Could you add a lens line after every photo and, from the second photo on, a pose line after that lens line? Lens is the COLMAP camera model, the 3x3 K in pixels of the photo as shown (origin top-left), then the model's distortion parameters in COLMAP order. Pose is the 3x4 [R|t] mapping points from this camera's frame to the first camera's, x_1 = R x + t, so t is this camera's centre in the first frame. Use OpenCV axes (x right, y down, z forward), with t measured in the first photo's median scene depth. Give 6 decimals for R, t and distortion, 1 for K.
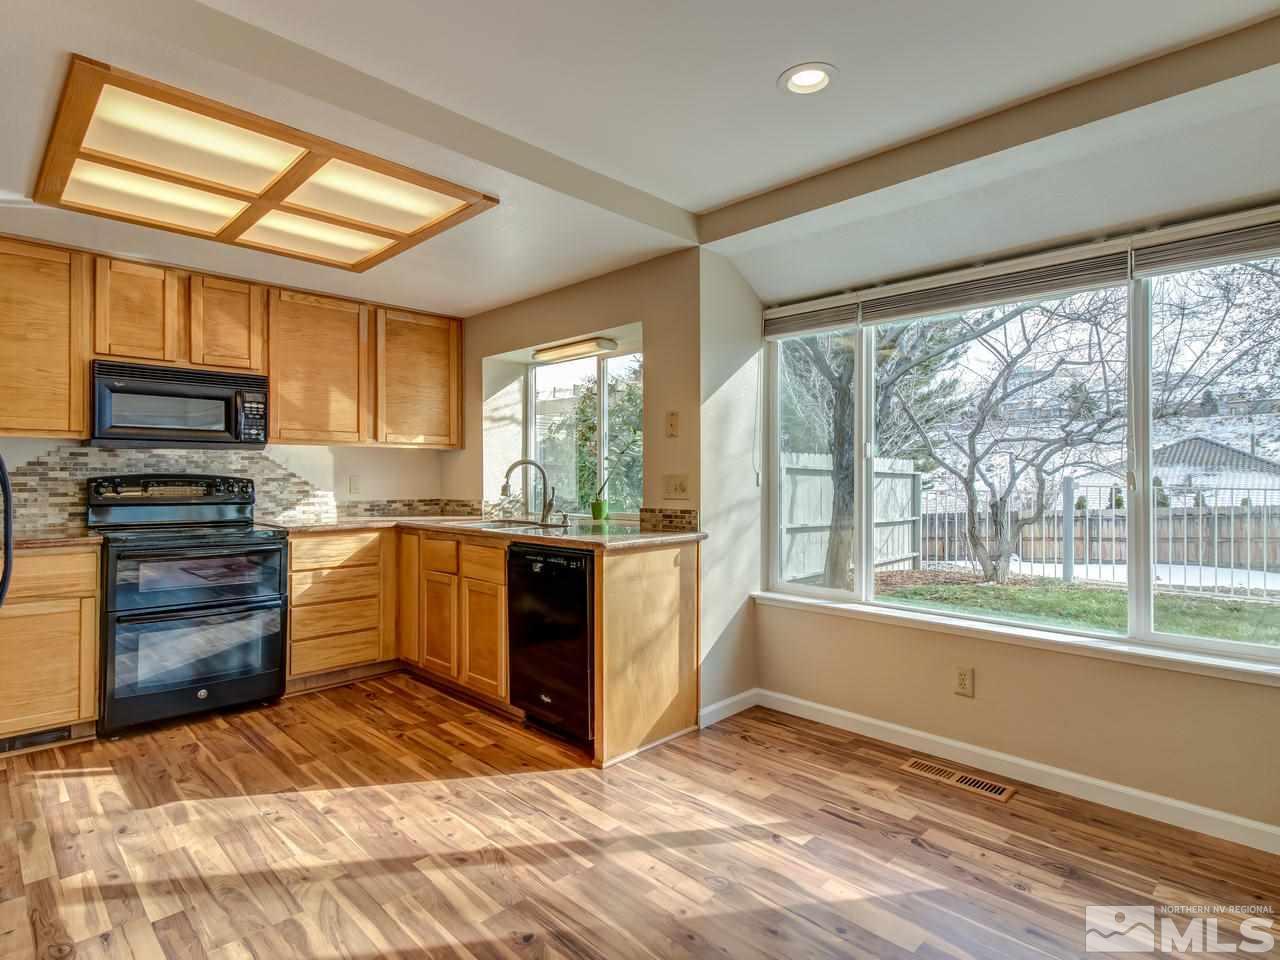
lens RADIAL K [[694.5, 0, 651.1], [0, 694.5, 475.6], [0, 0, 1]] dist [0.014389, -0.012321]
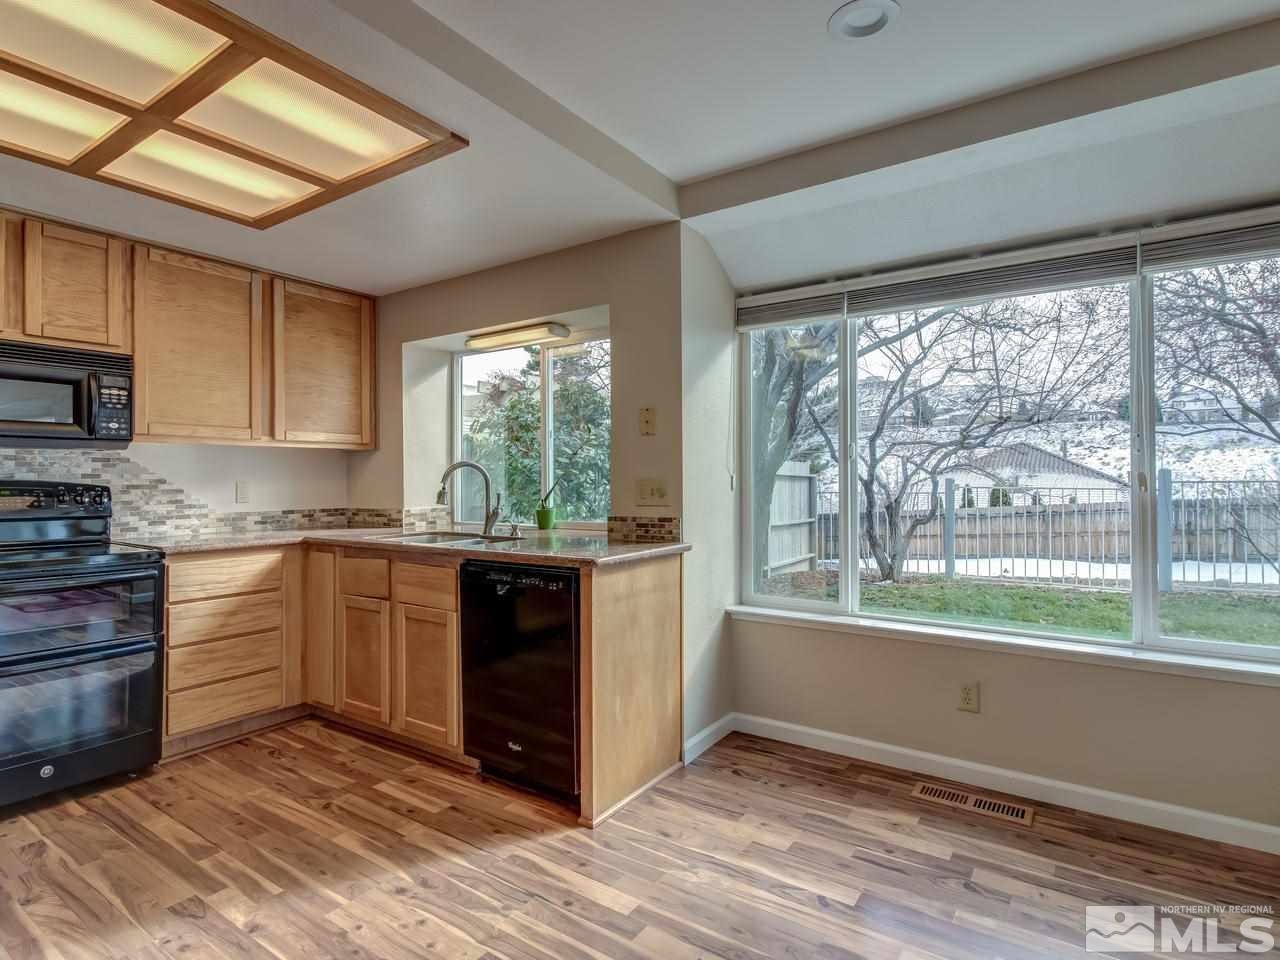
lens RADIAL K [[694.5, 0, 646.1], [0, 694.5, 474.6], [0, 0, 1]] dist [0.014389, -0.012321]
pose [[0.983940, -0.003876, 0.178460, -0.132924], [0.004963, 0.999972, -0.005647, -0.000751], [-0.178433, 0.006442, 0.983931, 0.135294]]
